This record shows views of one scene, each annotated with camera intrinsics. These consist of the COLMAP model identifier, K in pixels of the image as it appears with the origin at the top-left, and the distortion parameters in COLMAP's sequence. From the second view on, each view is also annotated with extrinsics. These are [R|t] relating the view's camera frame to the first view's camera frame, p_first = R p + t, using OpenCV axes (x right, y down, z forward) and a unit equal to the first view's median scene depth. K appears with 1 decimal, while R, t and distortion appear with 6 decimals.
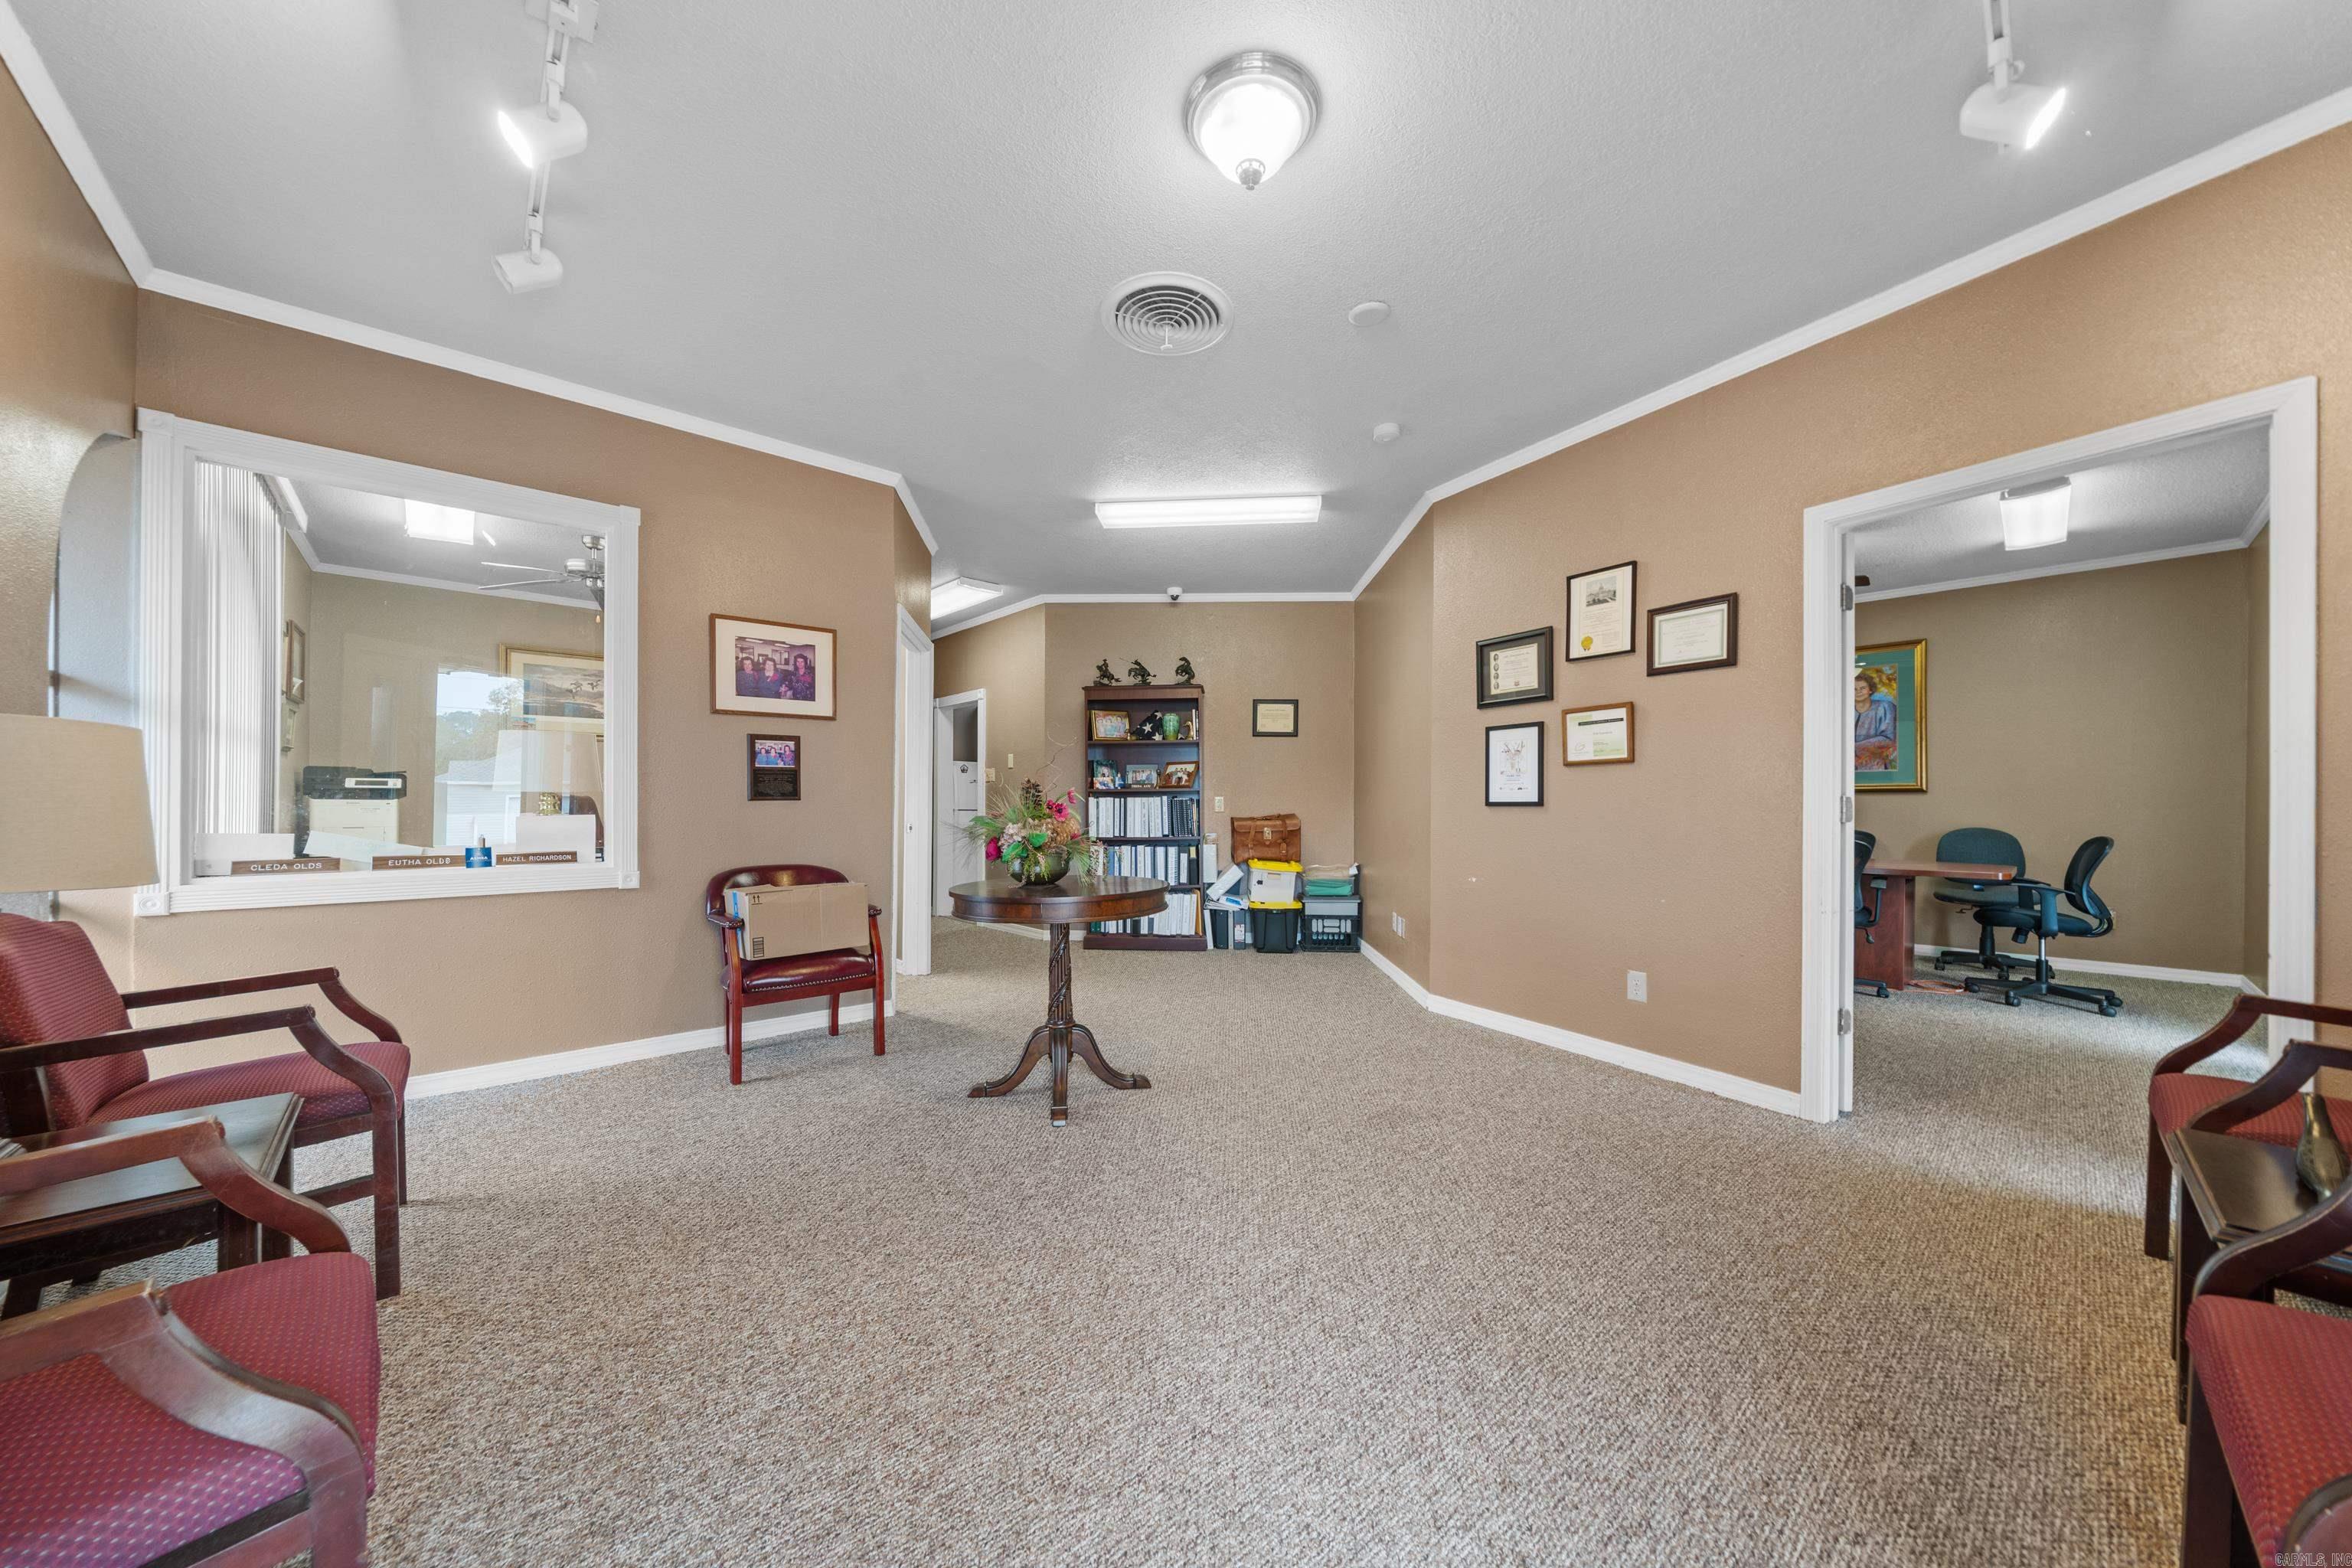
lens RADIAL K [[801.9, 0, 1187.9], [0, 801.9, 801.4], [0, 0, 1]] dist [-0.006762, 0.000032]
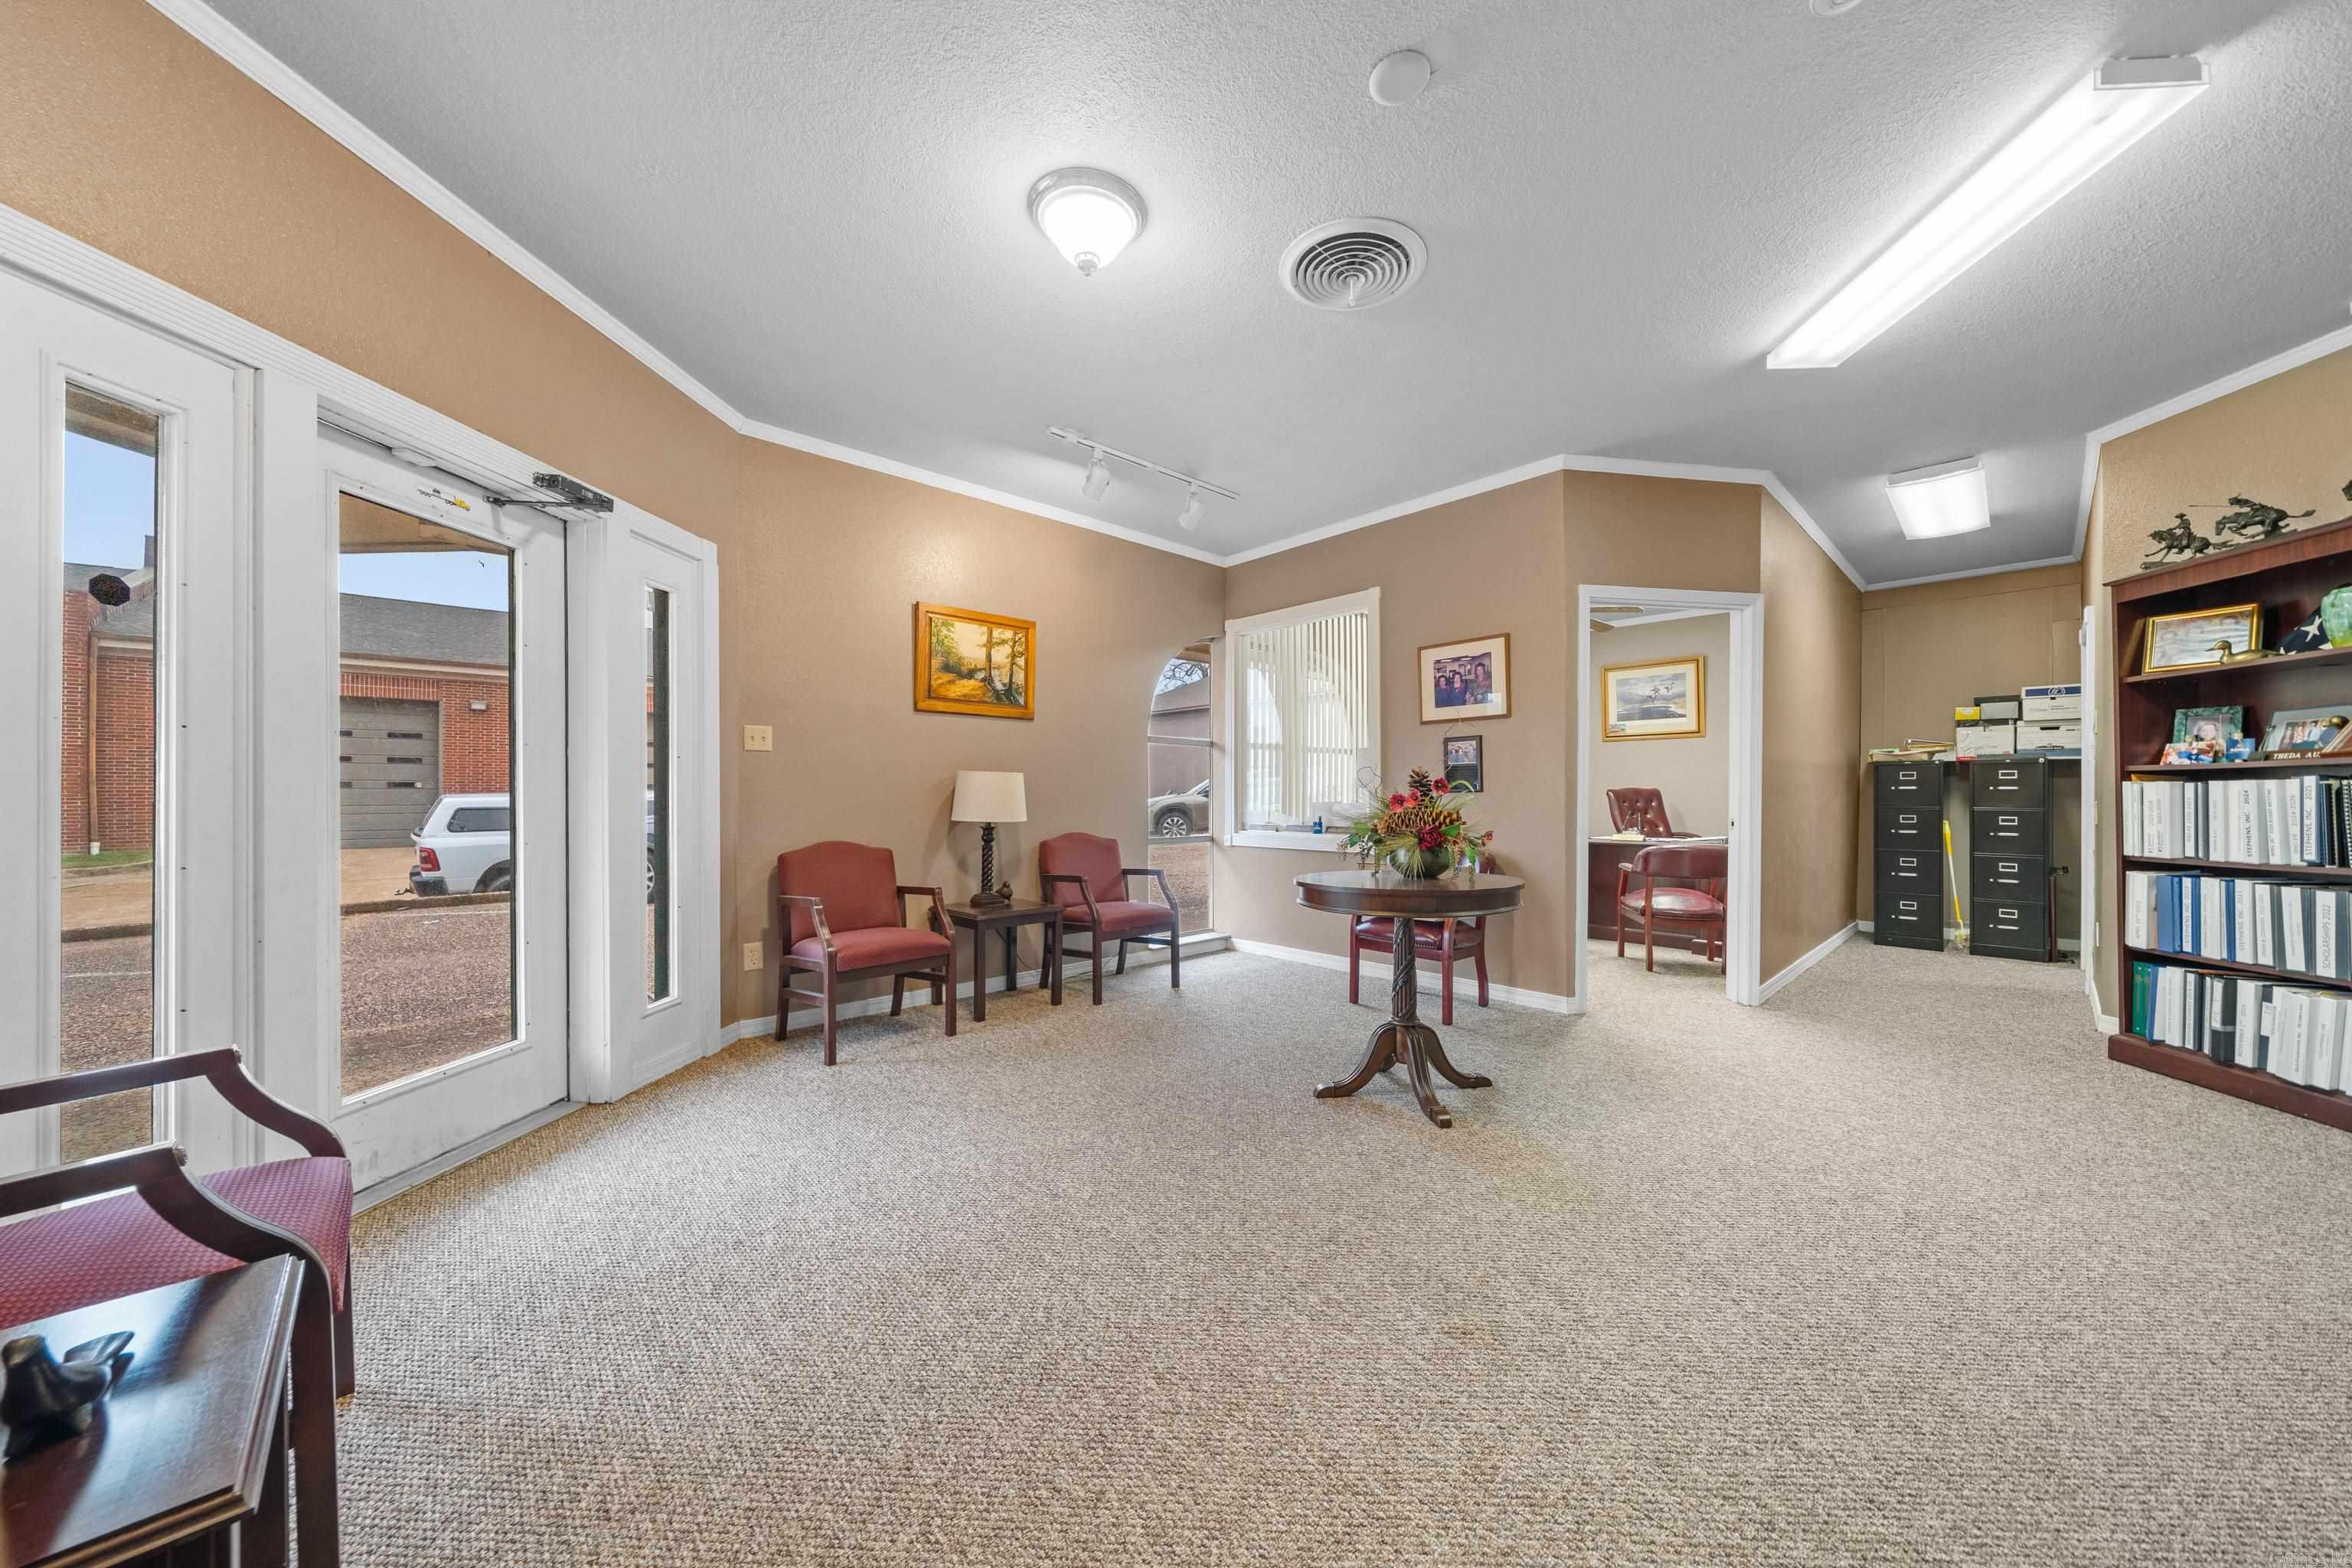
lens RADIAL K [[801.9, 0, 1195.5], [0, 801.9, 790.1], [0, 0, 1]] dist [-0.006762, 0.000032]
pose [[0.024791, -0.007791, -0.999662, 0.597195], [0.004805, 0.999959, -0.007675, 0.002477], [0.999681, -0.004614, 0.024828, 0.535157]]
